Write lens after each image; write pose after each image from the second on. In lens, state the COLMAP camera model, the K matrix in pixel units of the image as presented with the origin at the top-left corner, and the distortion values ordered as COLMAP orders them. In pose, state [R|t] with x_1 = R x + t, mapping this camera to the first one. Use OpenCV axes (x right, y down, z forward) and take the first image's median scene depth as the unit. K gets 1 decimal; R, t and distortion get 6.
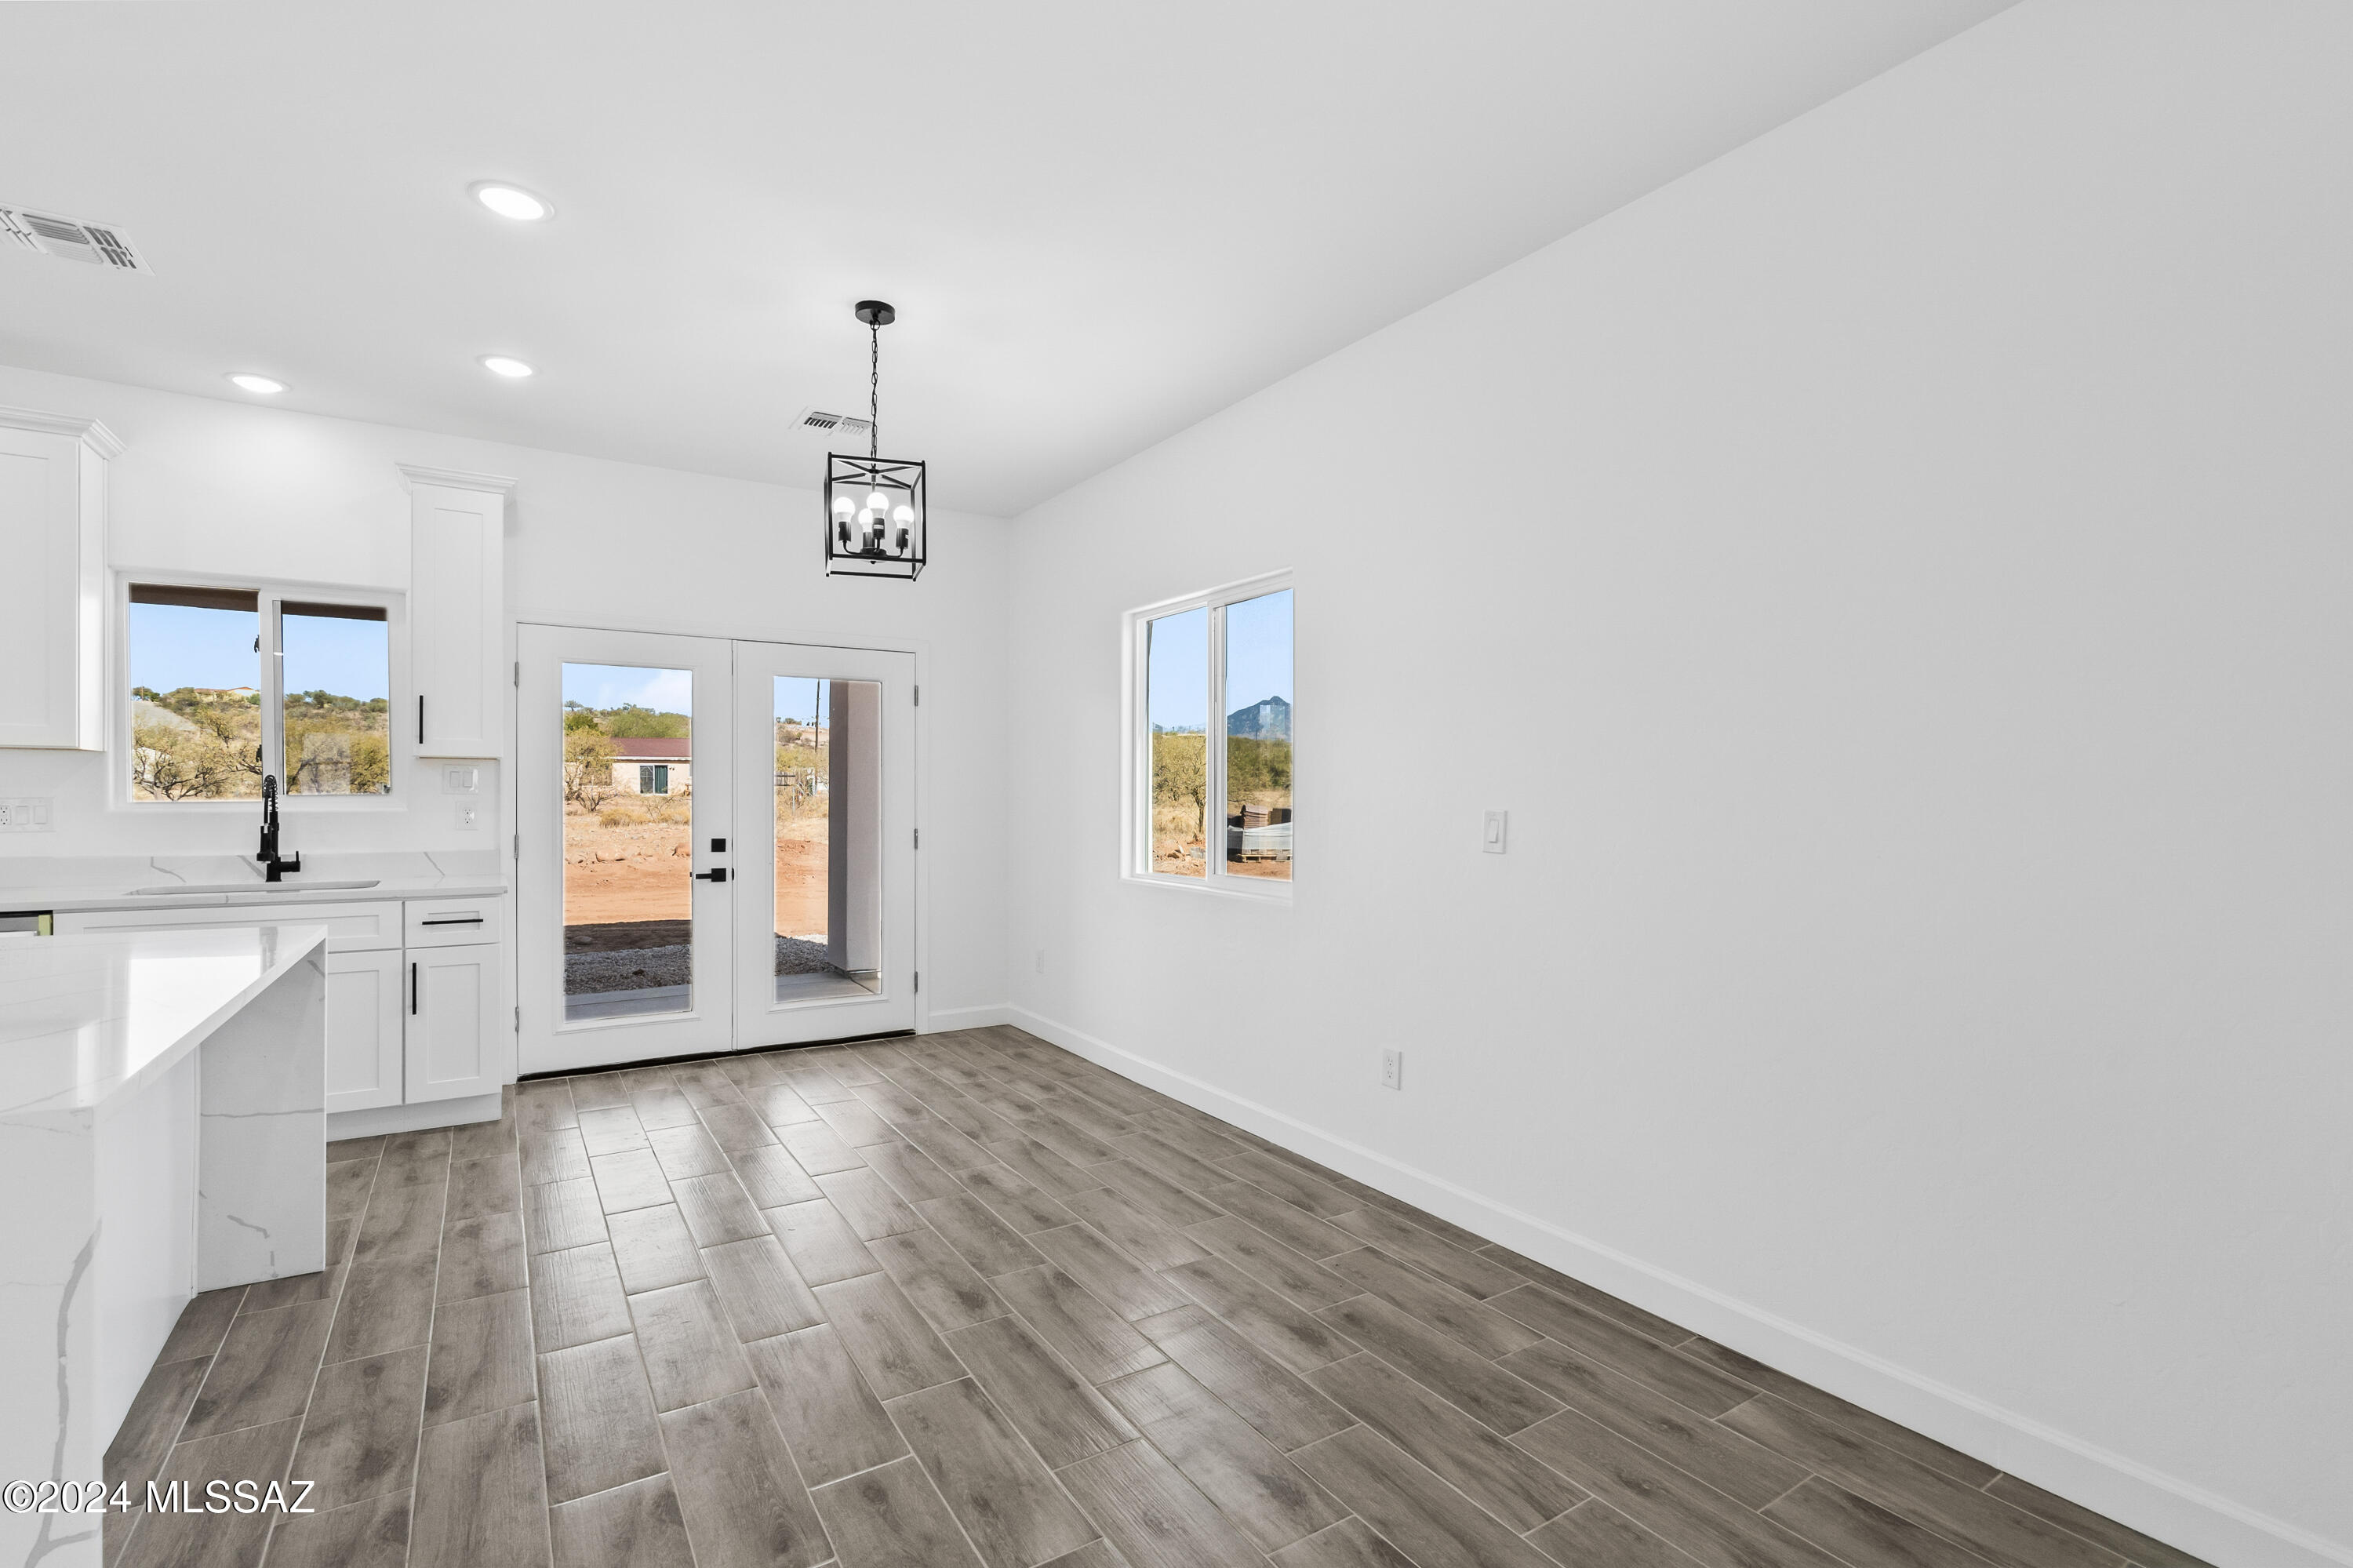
lens RADIAL K [[1081.3, 0, 1176.5], [0, 1081.3, 784.0], [0, 0, 1]] dist [0.000149, 0.000011]
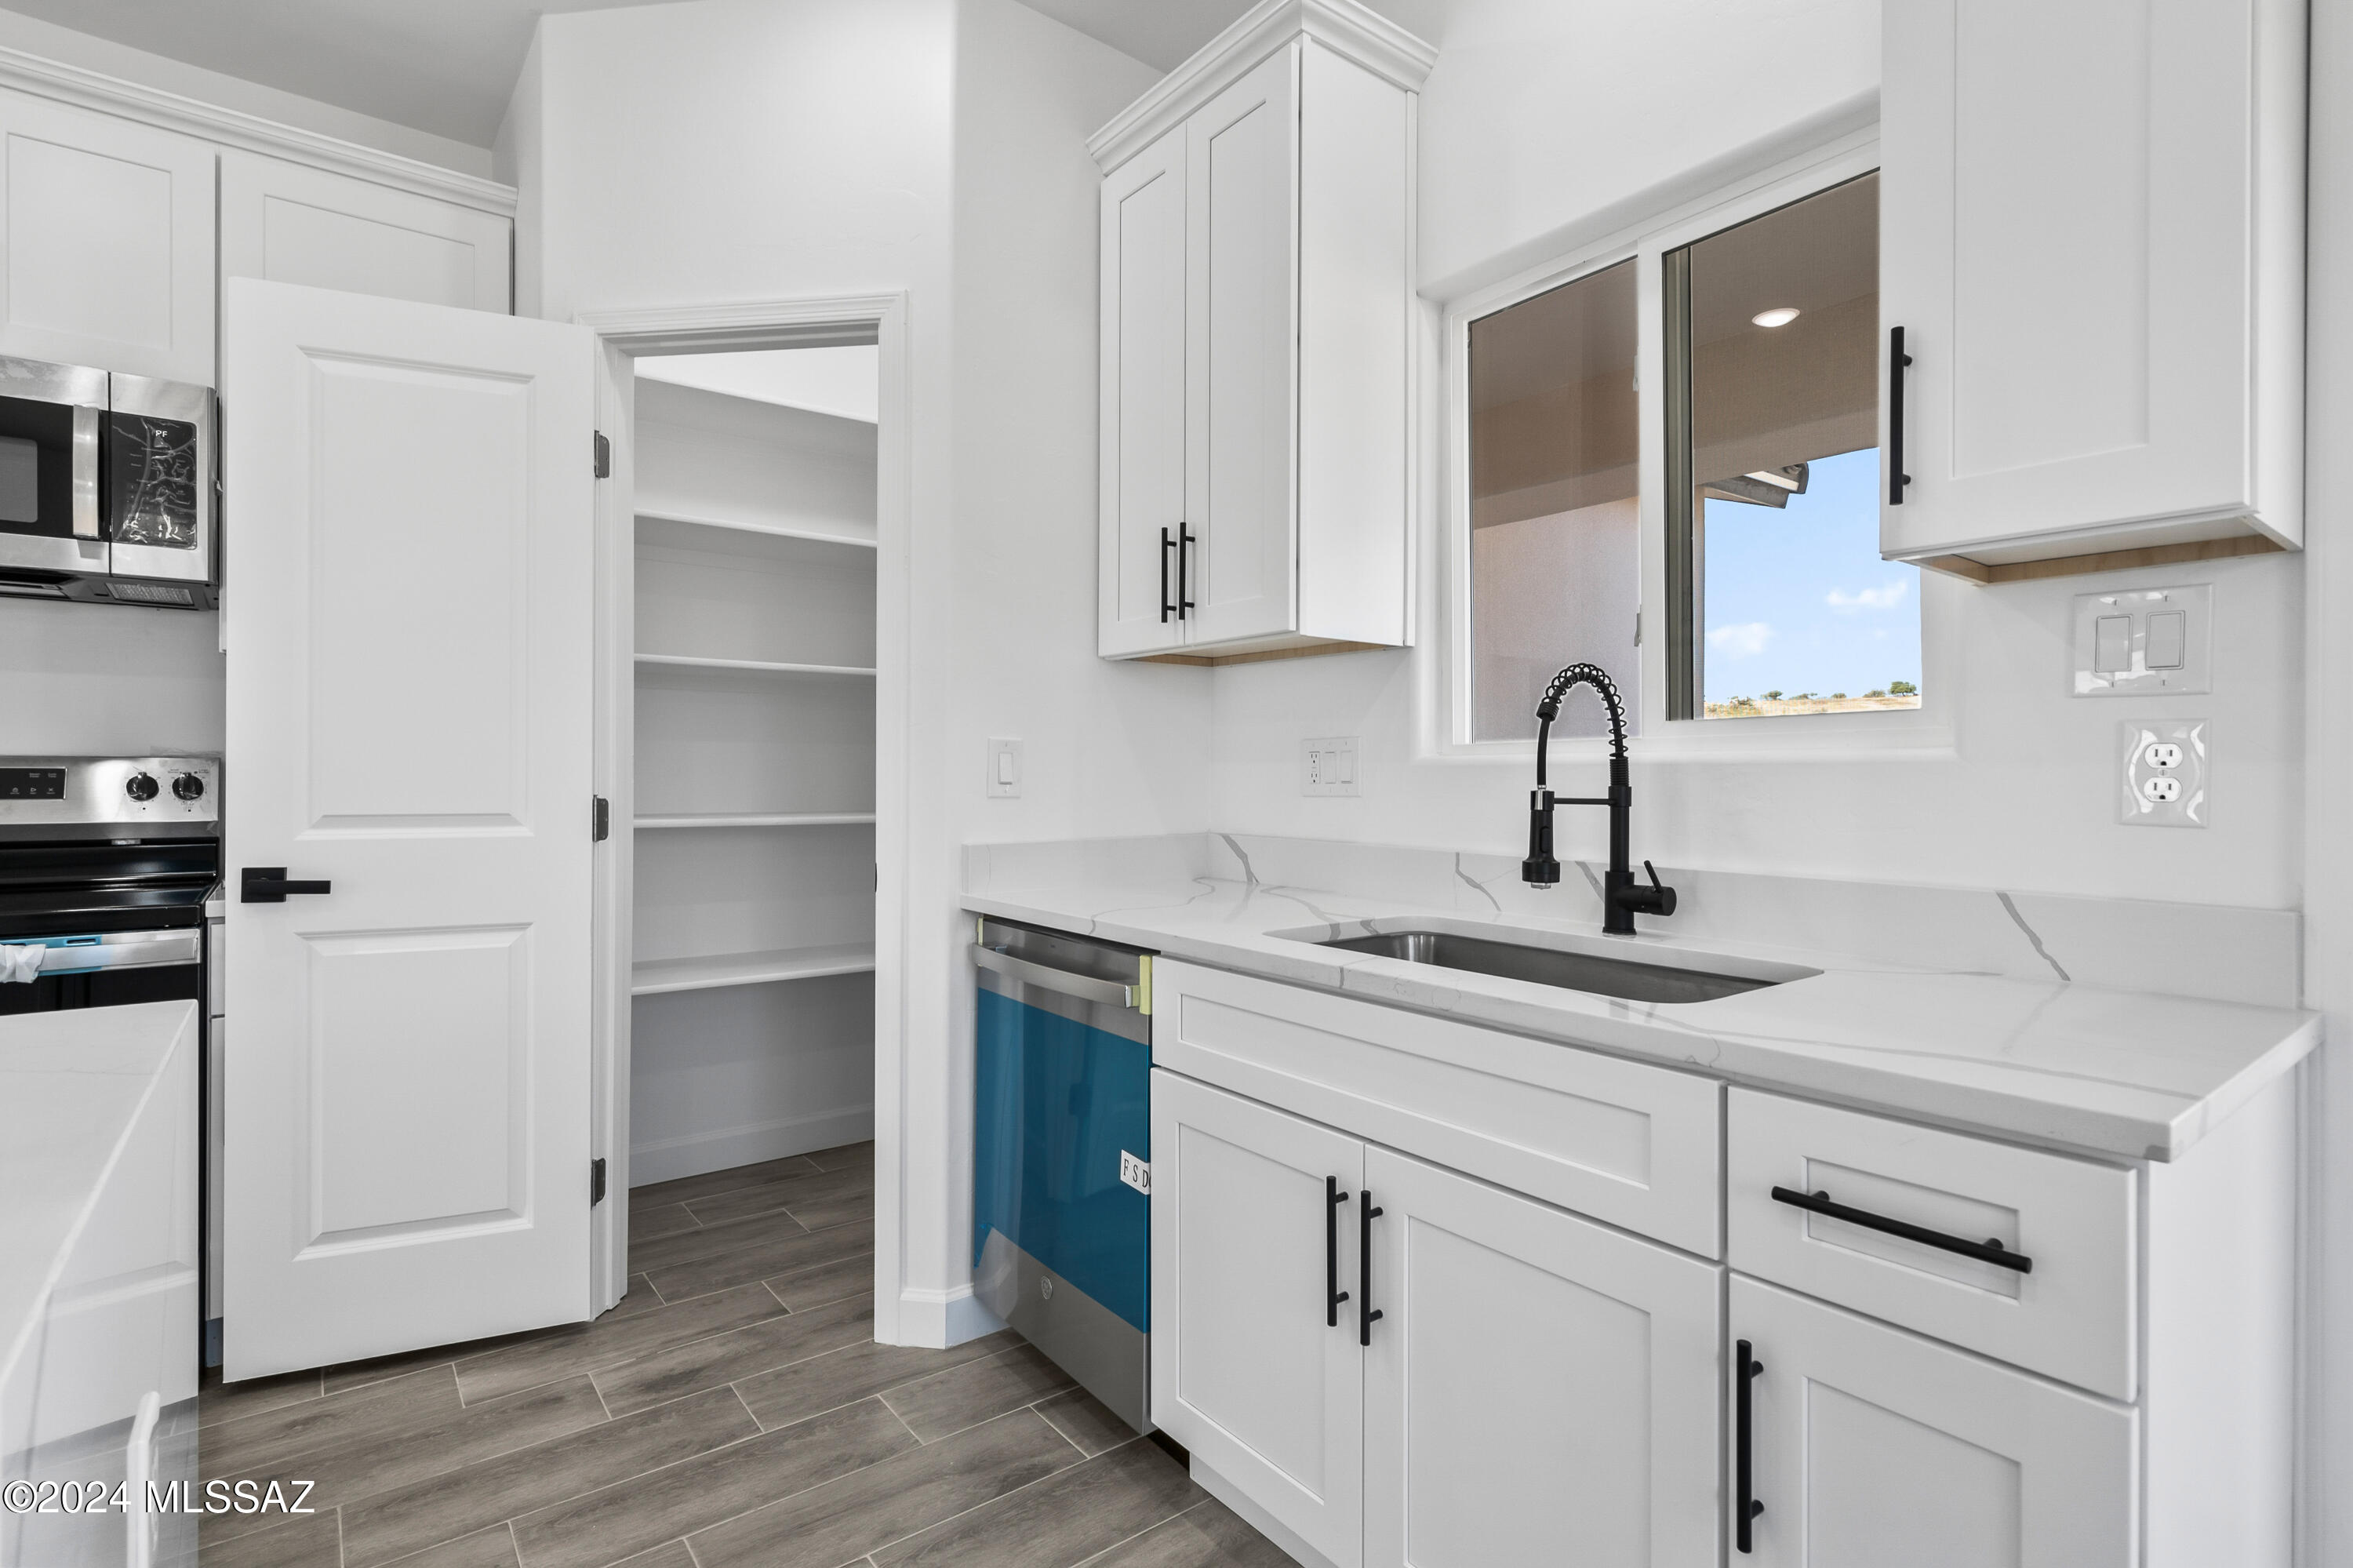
lens RADIAL K [[1140.8, 0, 1176.5], [0, 1140.8, 784.0], [0, 0, 1]] dist [-0.000499, -0.000119]
pose [[0.088173, 0.000553, -0.996105, -0.447152], [0.001717, 0.999998, 0.000707, 0.035759], [0.996104, -0.001772, 0.088172, 0.832582]]
